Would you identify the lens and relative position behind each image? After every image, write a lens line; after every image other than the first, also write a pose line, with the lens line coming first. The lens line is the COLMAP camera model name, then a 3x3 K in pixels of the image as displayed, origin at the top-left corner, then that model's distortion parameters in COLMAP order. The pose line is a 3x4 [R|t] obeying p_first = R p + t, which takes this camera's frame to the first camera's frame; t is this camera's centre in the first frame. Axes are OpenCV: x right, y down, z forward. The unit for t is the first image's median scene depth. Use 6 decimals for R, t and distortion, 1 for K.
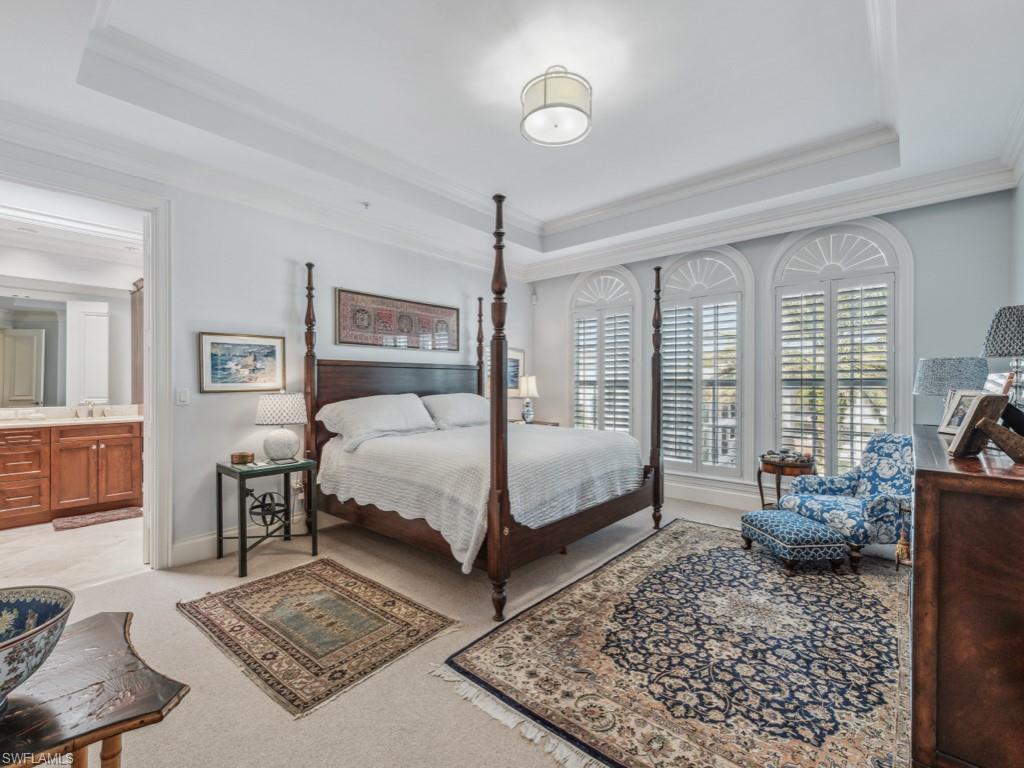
lens RADIAL K [[449.9, 0, 504.3], [0, 449.9, 382.7], [0, 0, 1]] dist [0.001213, -0.000657]
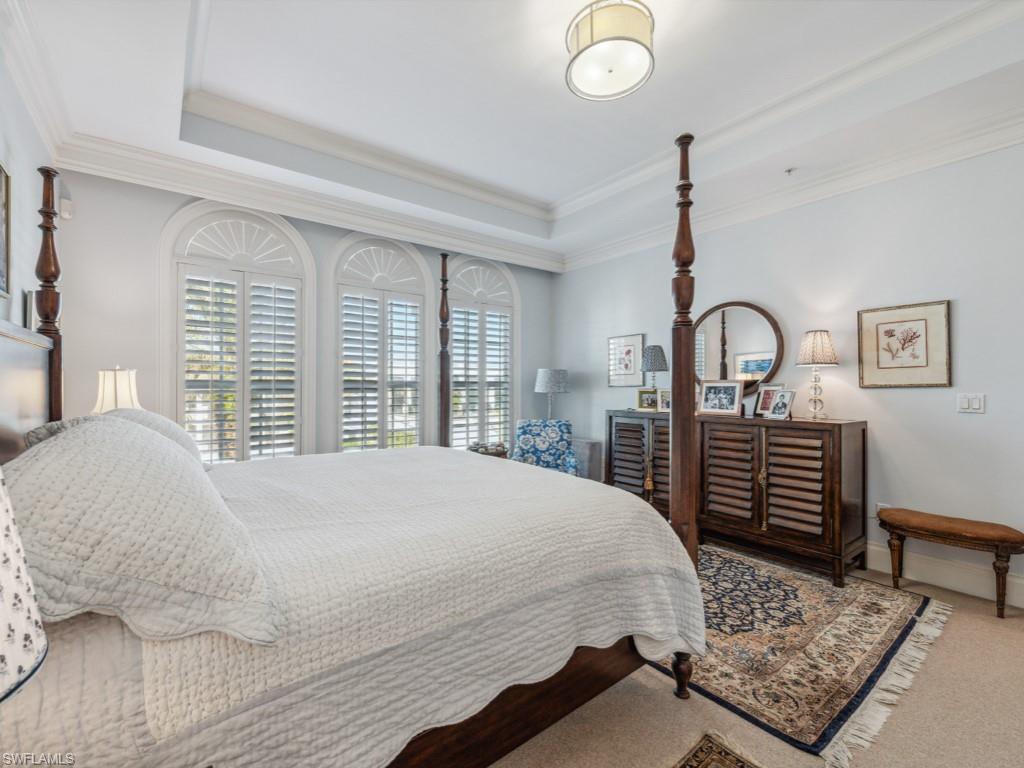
lens RADIAL K [[449.9, 0, 505.5], [0, 449.9, 385.1], [0, 0, 1]] dist [0.001213, -0.000657]
pose [[0.193216, 0.001197, 0.981155, -0.932340], [-0.000831, 0.999999, -0.001056, 0.005528], [-0.981156, -0.000611, 0.193217, 1.313148]]
